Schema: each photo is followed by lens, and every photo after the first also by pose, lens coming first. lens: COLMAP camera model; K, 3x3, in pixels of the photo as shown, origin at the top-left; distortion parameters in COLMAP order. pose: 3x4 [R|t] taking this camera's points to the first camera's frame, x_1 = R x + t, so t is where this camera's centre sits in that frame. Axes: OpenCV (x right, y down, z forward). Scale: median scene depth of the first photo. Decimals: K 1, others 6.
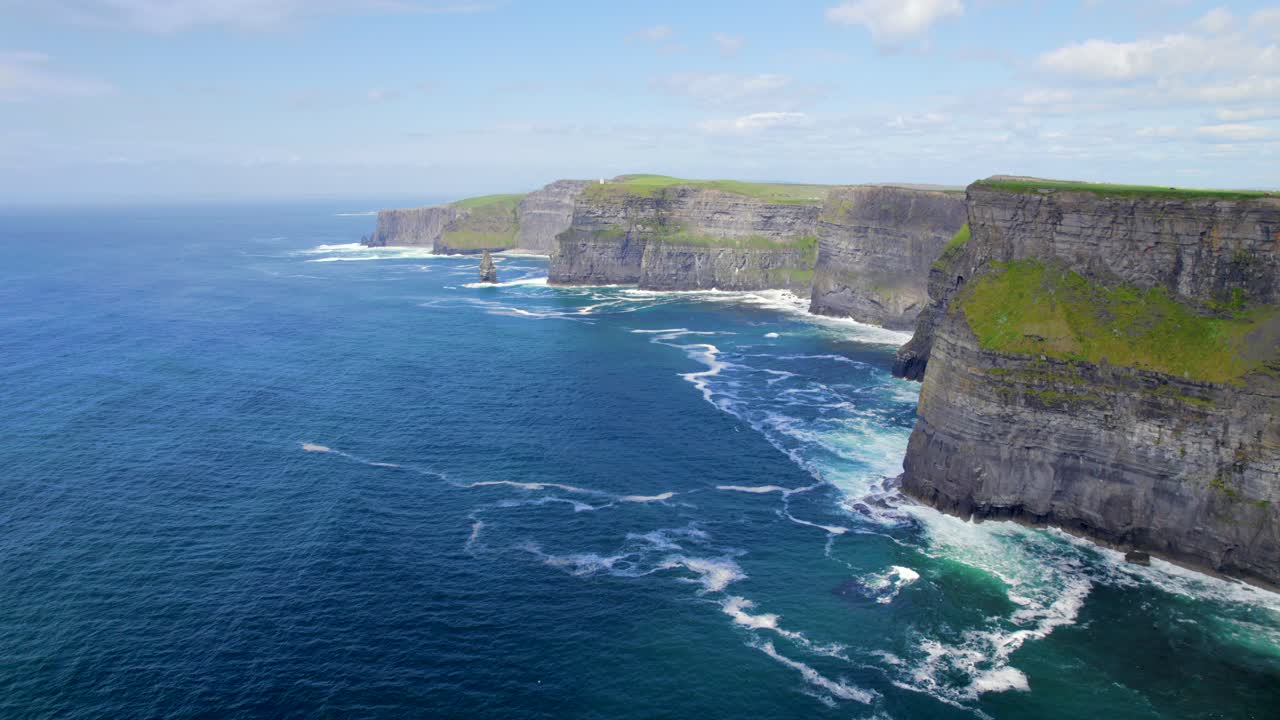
lens RADIAL K [[836.6, 0, 640.0], [0, 836.6, 360.0], [0, 0, 1]] dist [-0.057081, 0.000203]
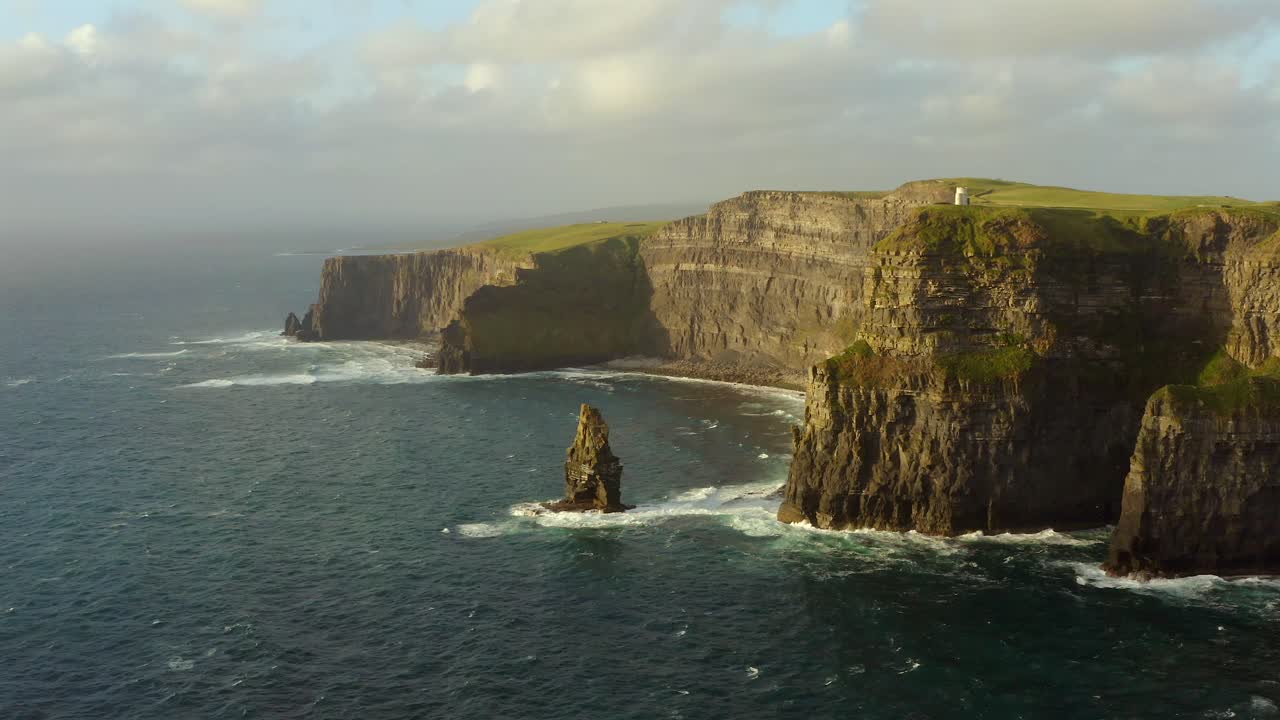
lens RADIAL K [[1437.5, 0, 640.0], [0, 1437.5, 360.0], [0, 0, 1]] dist [-0.192537, -0.001068]
pose [[0.993744, 0.014570, -0.110725, -0.108315], [-0.025068, 0.995255, -0.094019, -0.101811], [0.108830, 0.096207, 0.989394, 0.474750]]
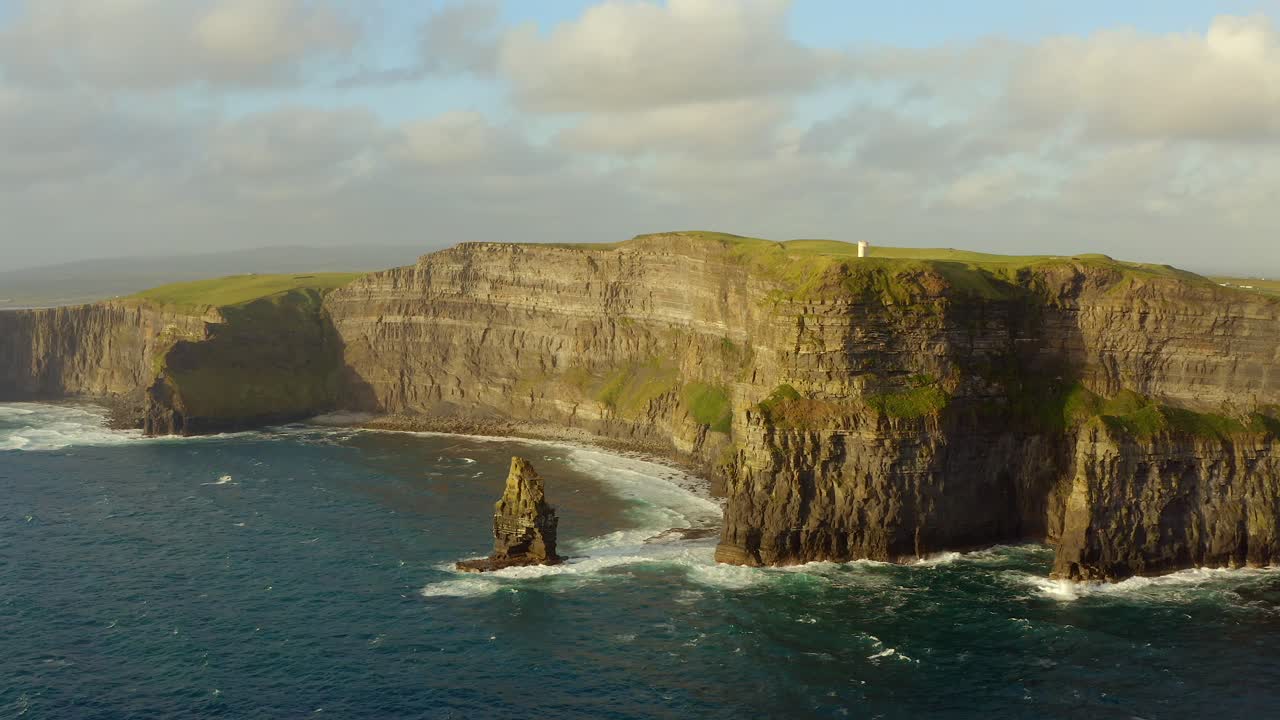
lens RADIAL K [[1437.5, 0, 640.0], [0, 1437.5, 360.0], [0, 0, 1]] dist [-0.192537, -0.001068]
pose [[0.965144, -0.007381, 0.261616, -0.294736], [0.042042, 0.990993, -0.127141, -0.101519], [-0.258322, 0.133708, 0.956761, 0.483234]]
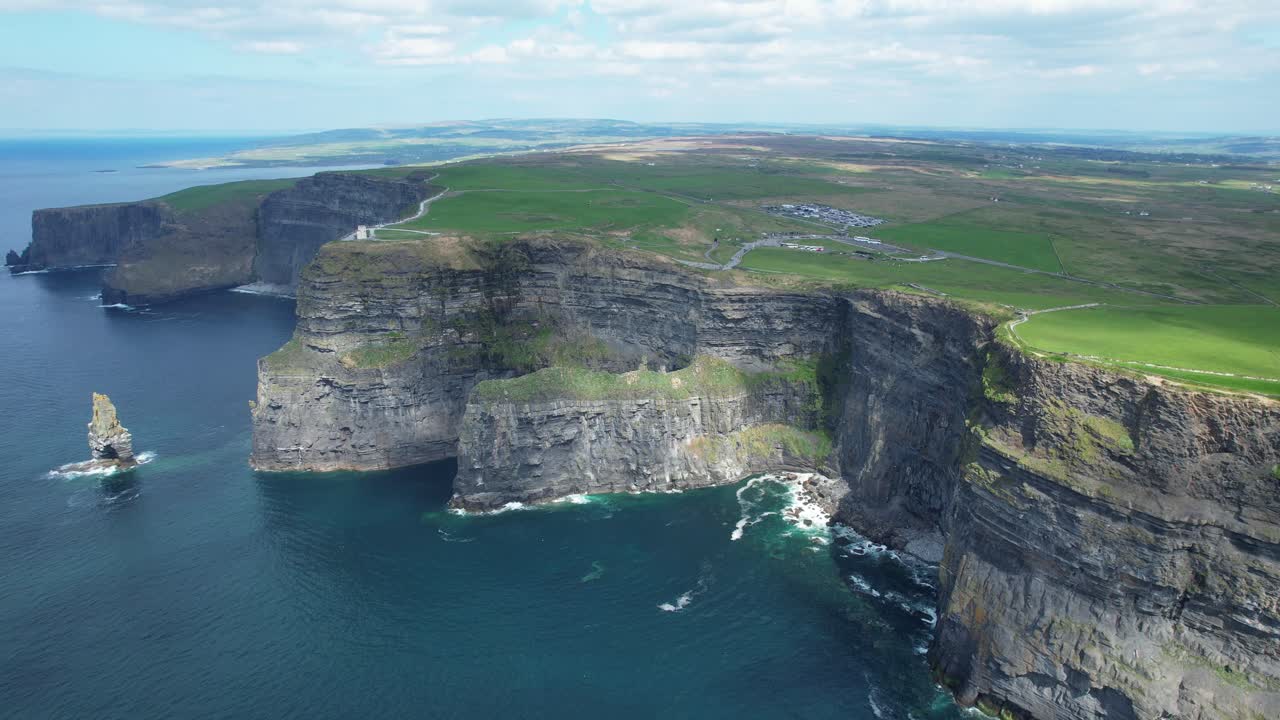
lens RADIAL K [[821.6, 0, 640.0], [0, 821.6, 360.0], [0, 0, 1]] dist [-0.058602, 0.032722]
pose [[0.979491, -0.049674, 0.195269, 0.012716], [0.033931, 0.995959, 0.083158, -0.182451], [-0.198611, -0.074827, 0.977218, 0.553476]]
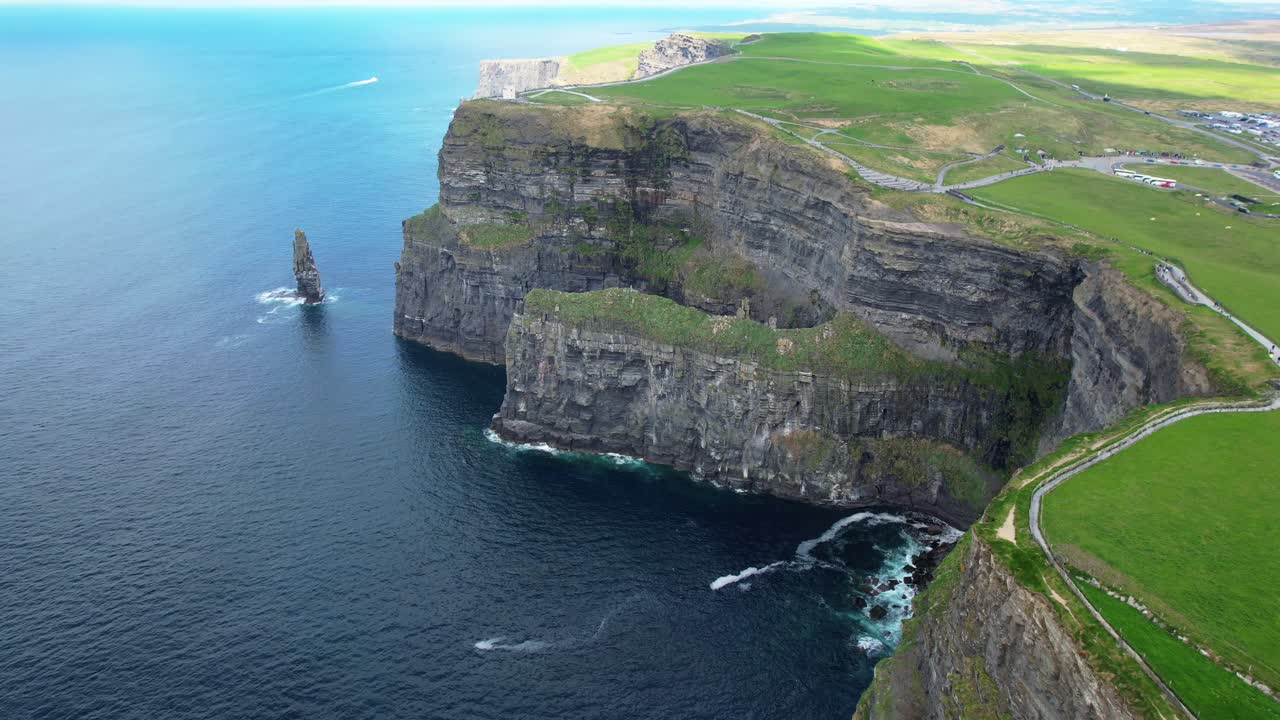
lens RADIAL K [[821.6, 0, 640.0], [0, 821.6, 360.0], [0, 0, 1]] dist [-0.058602, 0.032722]
pose [[0.919823, 0.175485, -0.350899, 0.169286], [-0.094791, 0.967297, 0.235266, -0.193897], [0.380709, -0.183141, 0.906377, 0.677352]]
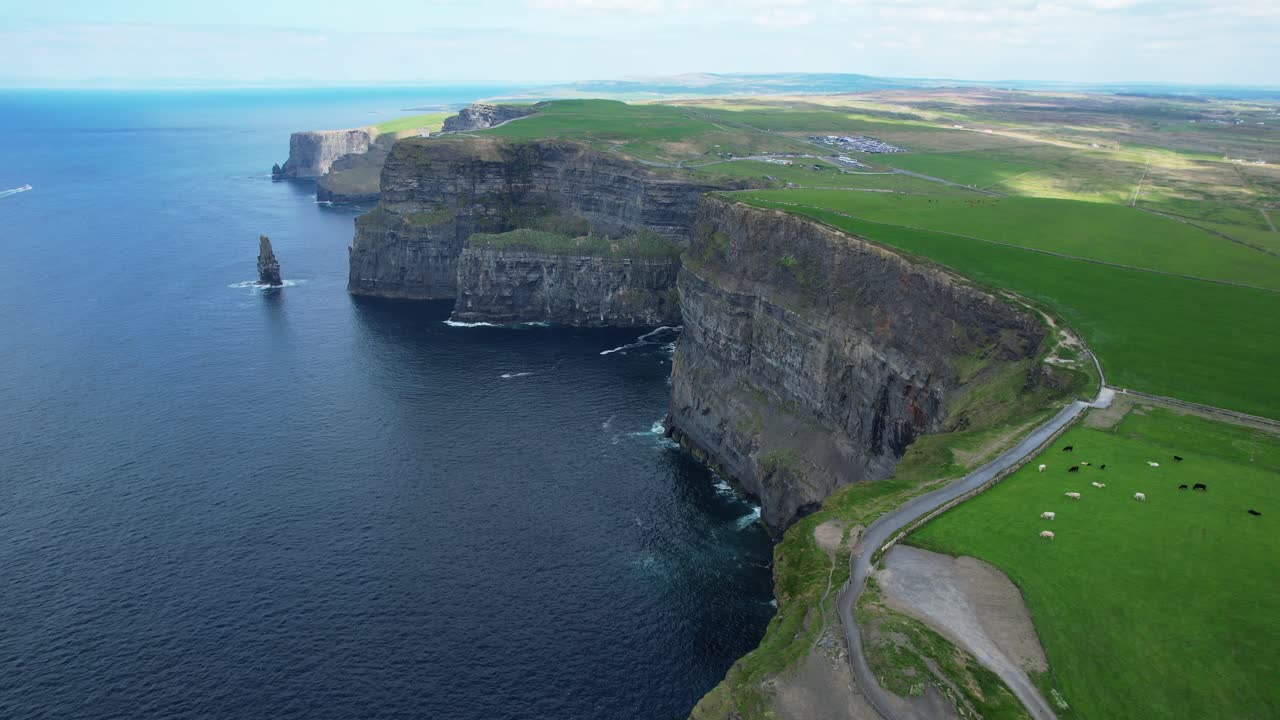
lens RADIAL K [[821.6, 0, 640.0], [0, 821.6, 360.0], [0, 0, 1]] dist [-0.058602, 0.032722]
pose [[0.995393, 0.042111, -0.086136, 0.183434], [-0.030403, 0.990651, 0.132989, -0.133873], [0.090931, -0.129758, 0.987367, 0.390062]]
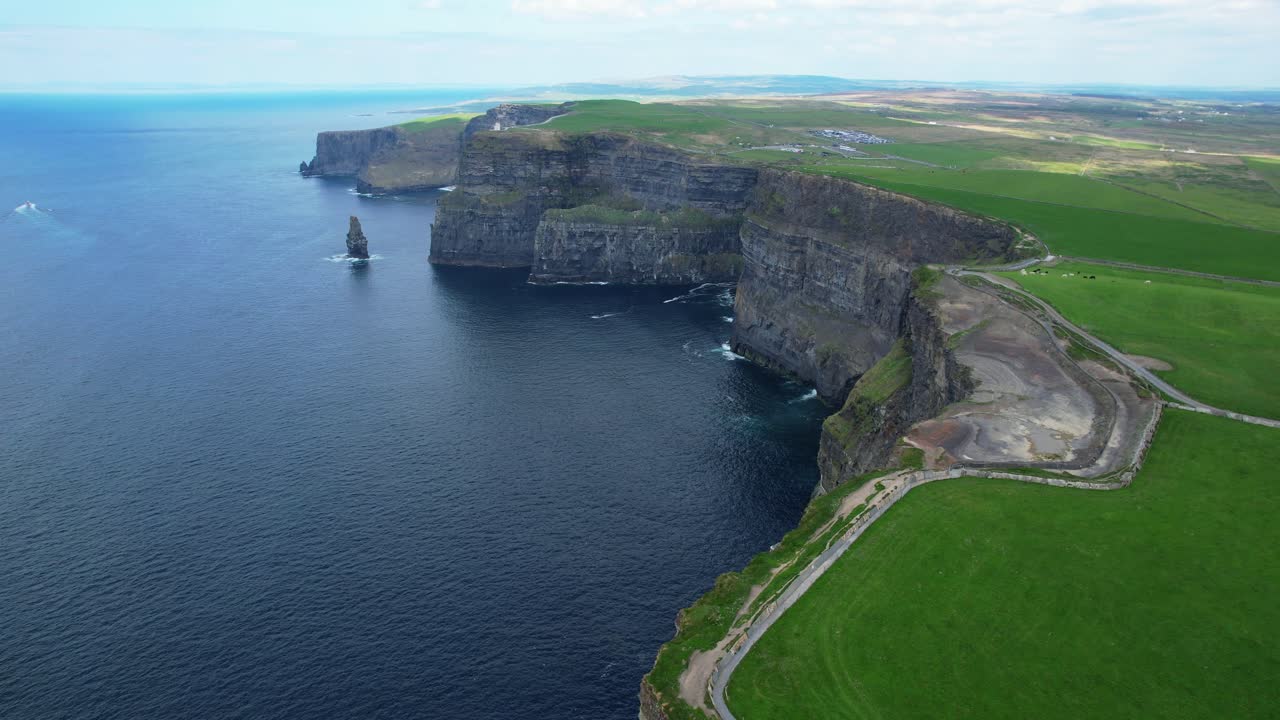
lens RADIAL K [[821.6, 0, 640.0], [0, 821.6, 360.0], [0, 0, 1]] dist [-0.058602, 0.032722]
pose [[0.998332, 0.026984, -0.051049, 0.130887], [-0.020197, 0.991428, 0.129084, -0.105795], [0.054095, -0.127838, 0.990319, 0.255027]]
